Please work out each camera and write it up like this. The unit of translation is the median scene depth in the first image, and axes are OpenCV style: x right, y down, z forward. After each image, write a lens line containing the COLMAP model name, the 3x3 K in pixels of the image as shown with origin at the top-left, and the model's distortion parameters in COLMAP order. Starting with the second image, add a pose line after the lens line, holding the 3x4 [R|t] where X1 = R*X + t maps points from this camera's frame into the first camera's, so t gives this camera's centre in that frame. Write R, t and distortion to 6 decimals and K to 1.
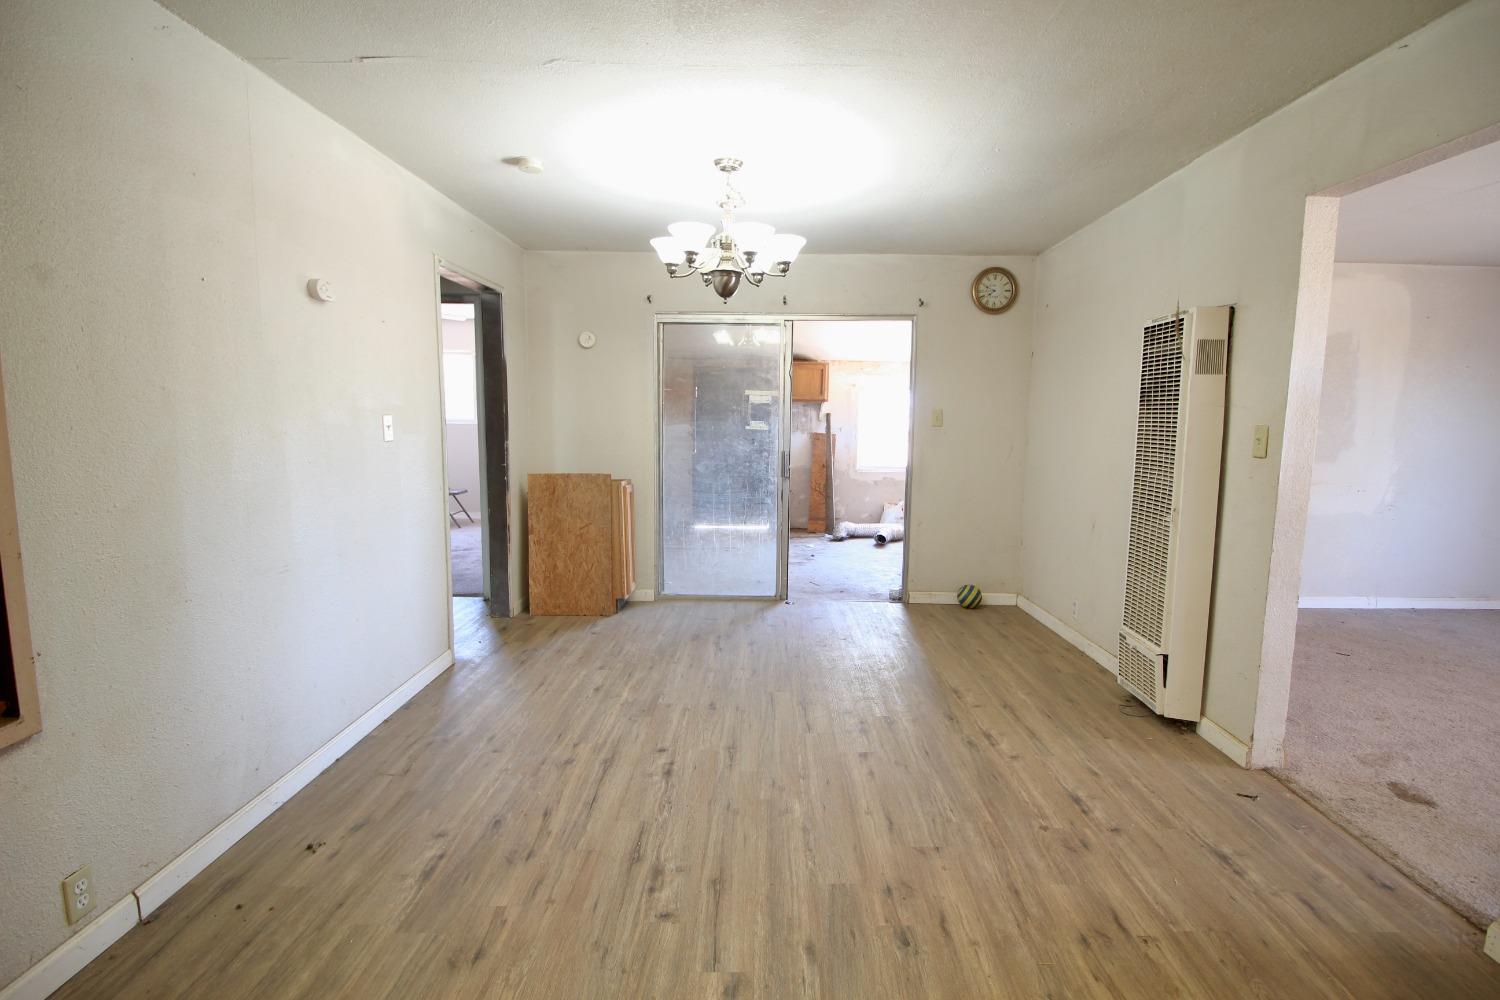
lens RADIAL K [[696.3, 0, 749.3], [0, 696.3, 496.7], [0, 0, 1]] dist [-0.010726, -0.006018]
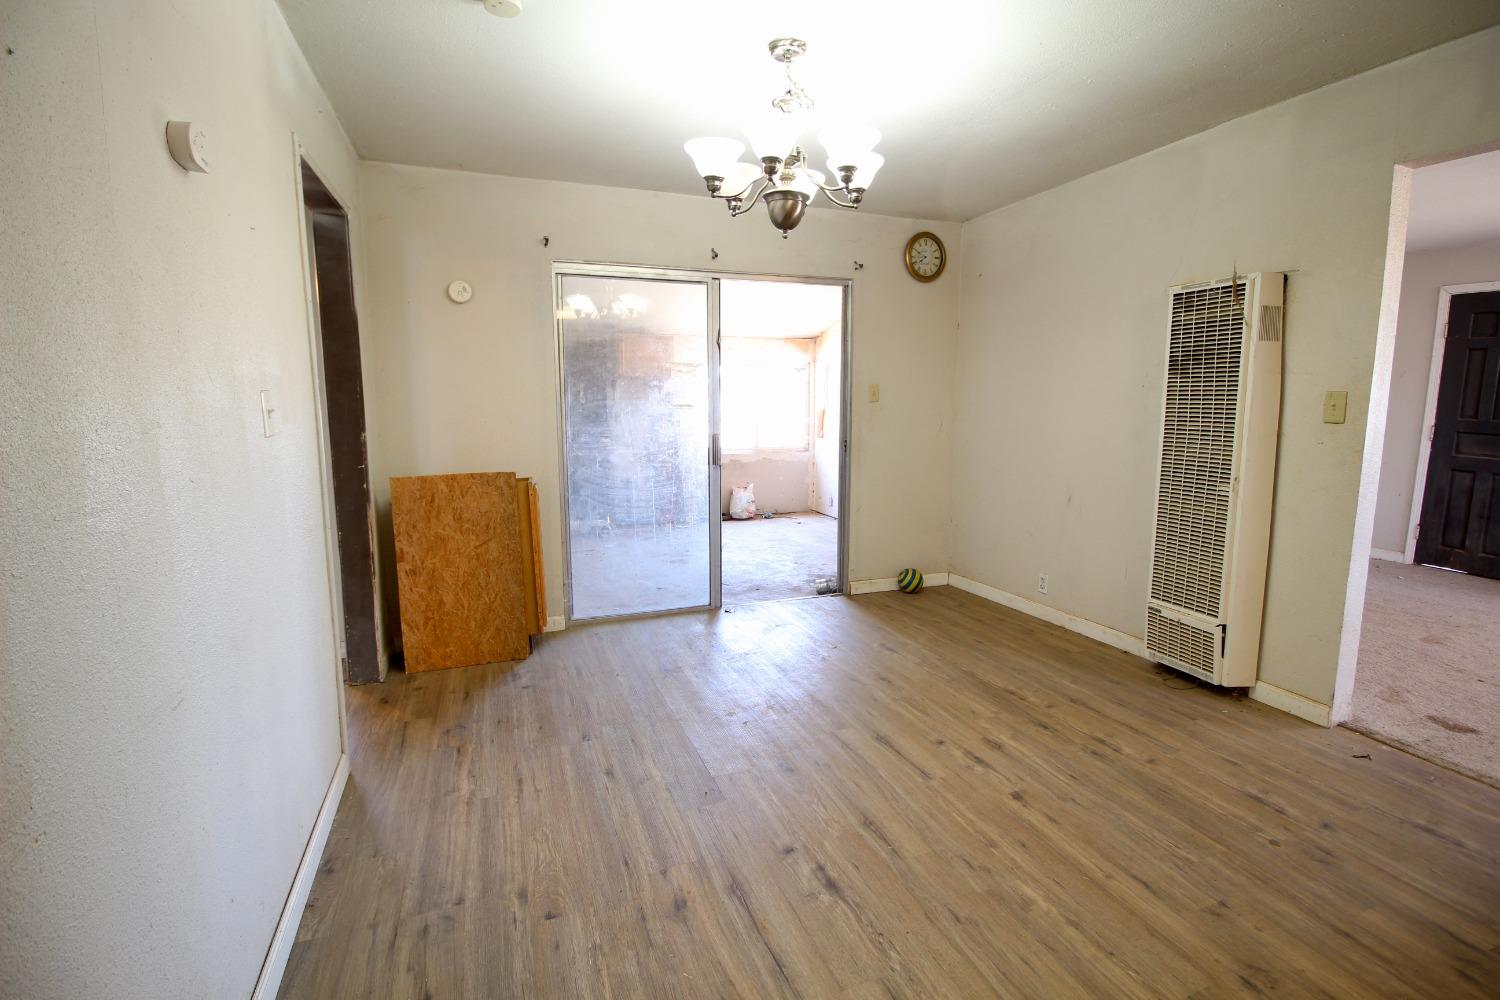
lens RADIAL K [[696.3, 0, 746.6], [0, 696.3, 497.2], [0, 0, 1]] dist [-0.010726, -0.006018]
pose [[0.928283, -0.066091, 0.365955, -0.351788], [0.056647, 0.997727, 0.036498, -0.027179], [-0.367535, -0.013150, 0.929917, 0.301002]]
